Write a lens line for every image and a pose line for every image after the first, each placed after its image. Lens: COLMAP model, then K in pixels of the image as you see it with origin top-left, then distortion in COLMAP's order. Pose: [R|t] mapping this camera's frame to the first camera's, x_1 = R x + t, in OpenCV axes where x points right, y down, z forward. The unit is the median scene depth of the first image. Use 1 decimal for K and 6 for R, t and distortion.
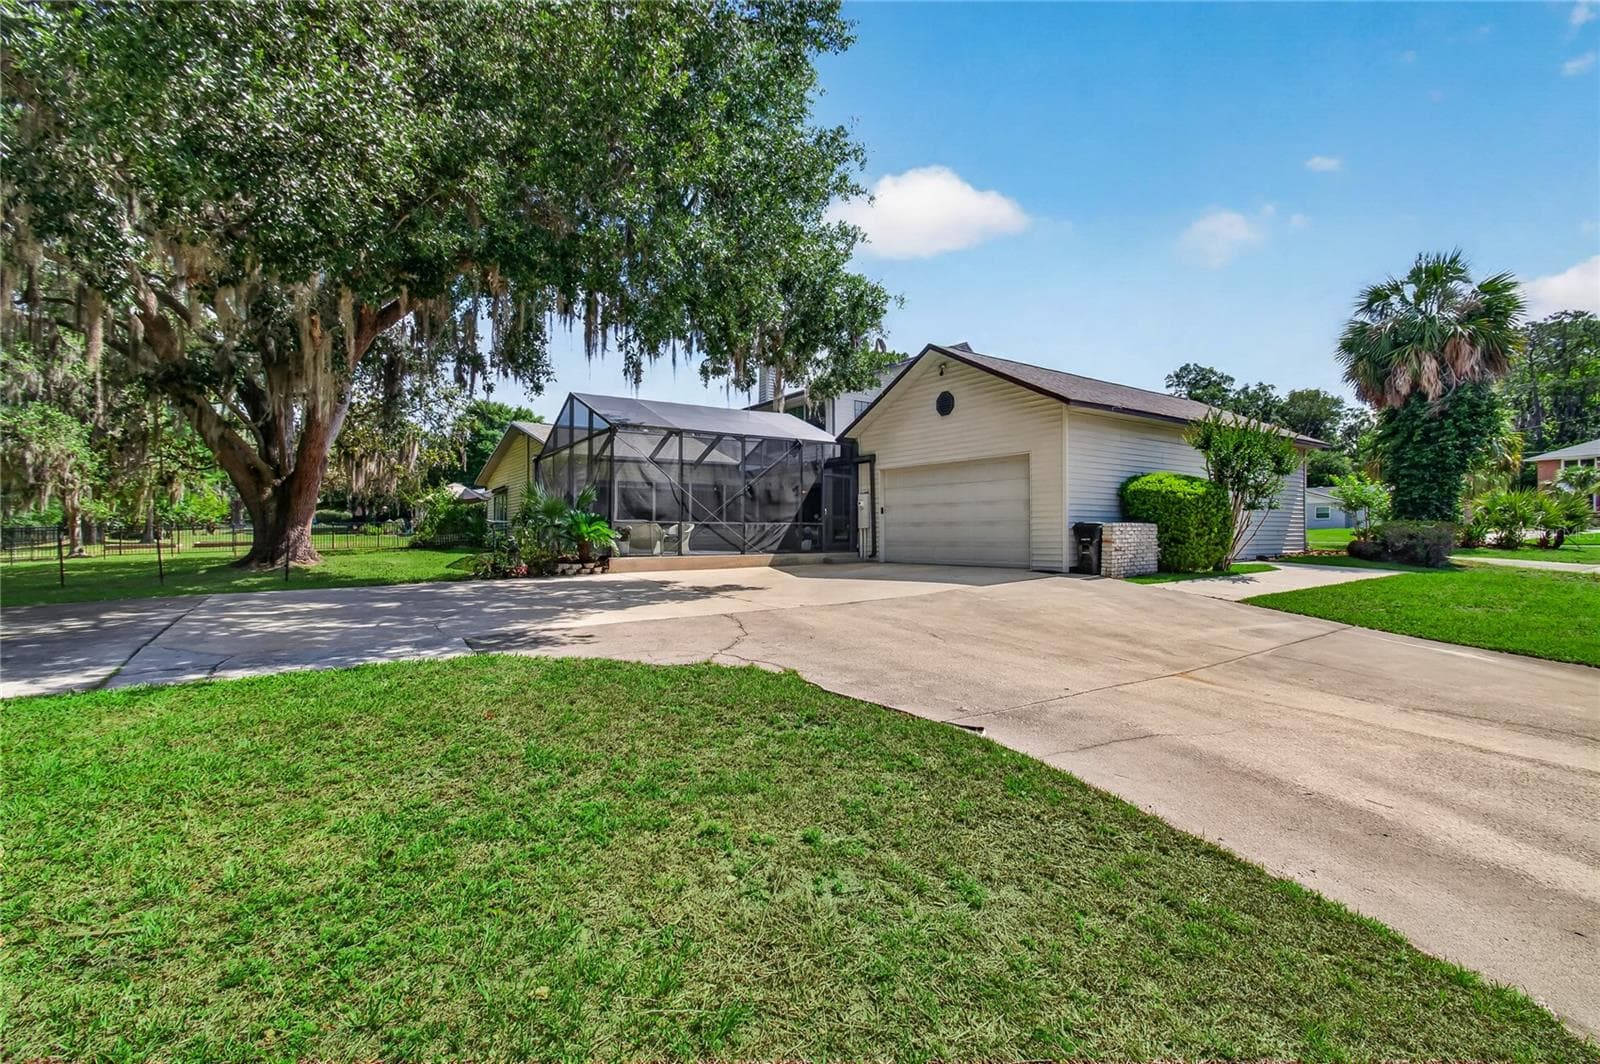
lens RADIAL K [[704.2, 0, 800.3], [0, 704.2, 533.5], [0, 0, 1]] dist [-0.000104, 0.000539]
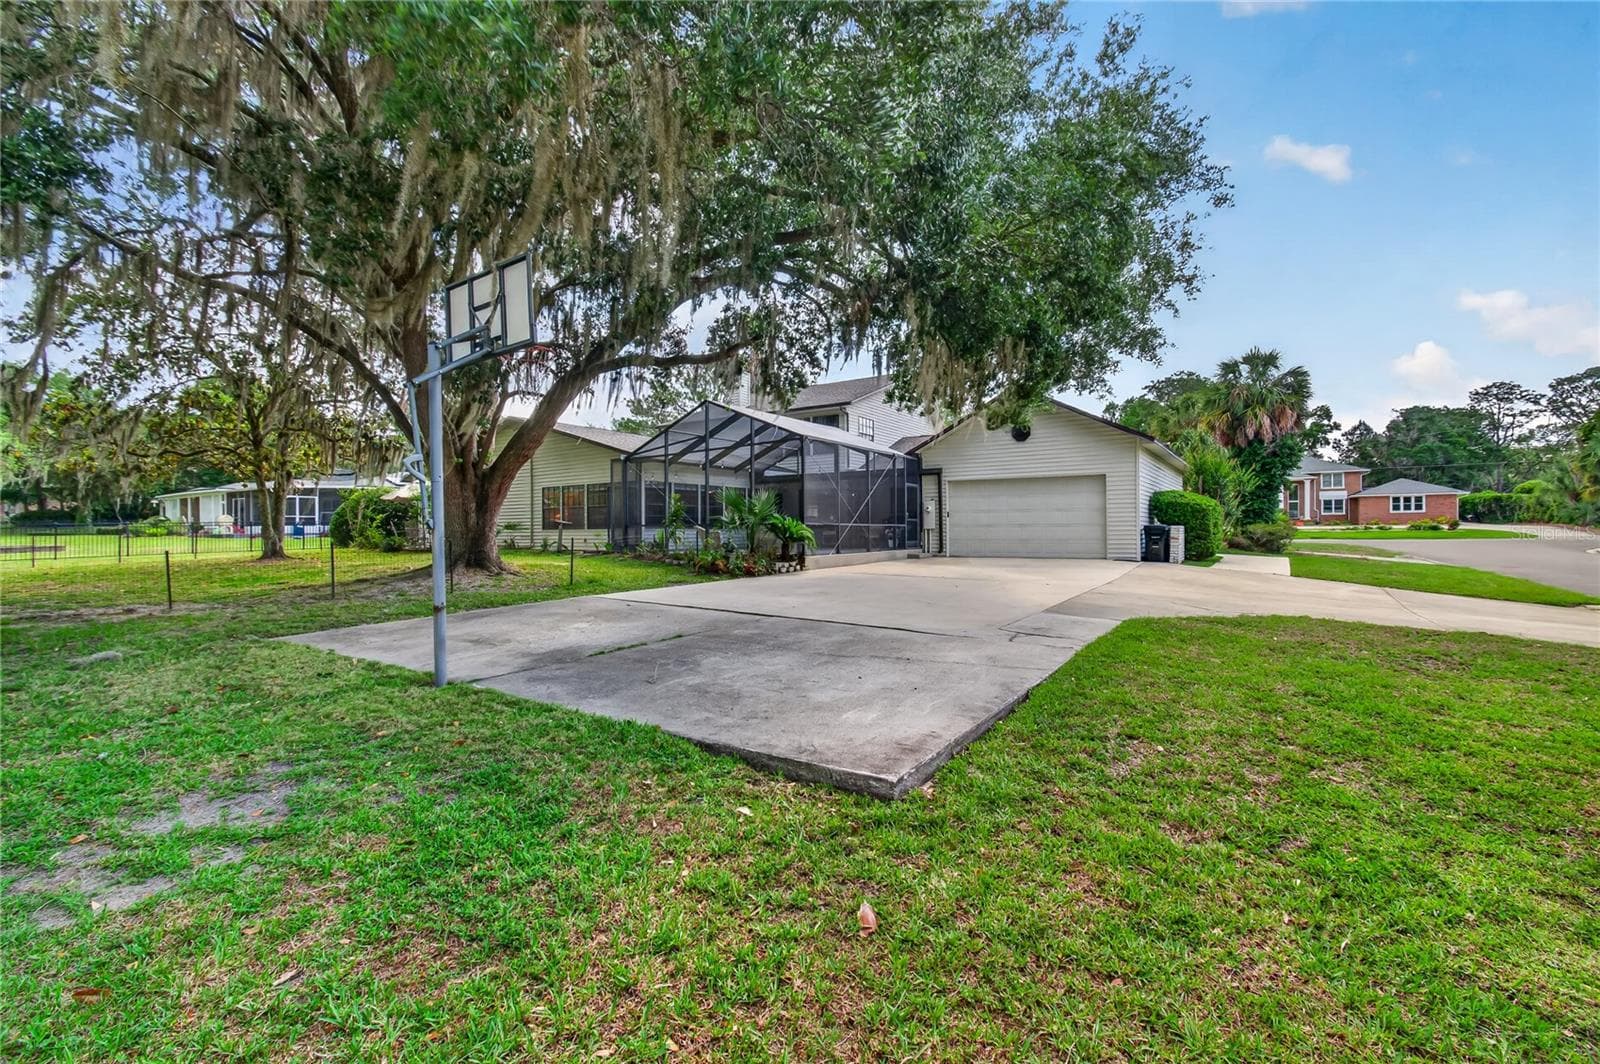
lens RADIAL K [[704.2, 0, 794.0], [0, 704.2, 527.0], [0, 0, 1]] dist [-0.000104, 0.000539]
pose [[0.929700, -0.002586, 0.368308, -0.607492], [0.005243, 0.999967, -0.006213, -0.005135], [-0.368280, 0.007707, 0.929683, -0.039394]]
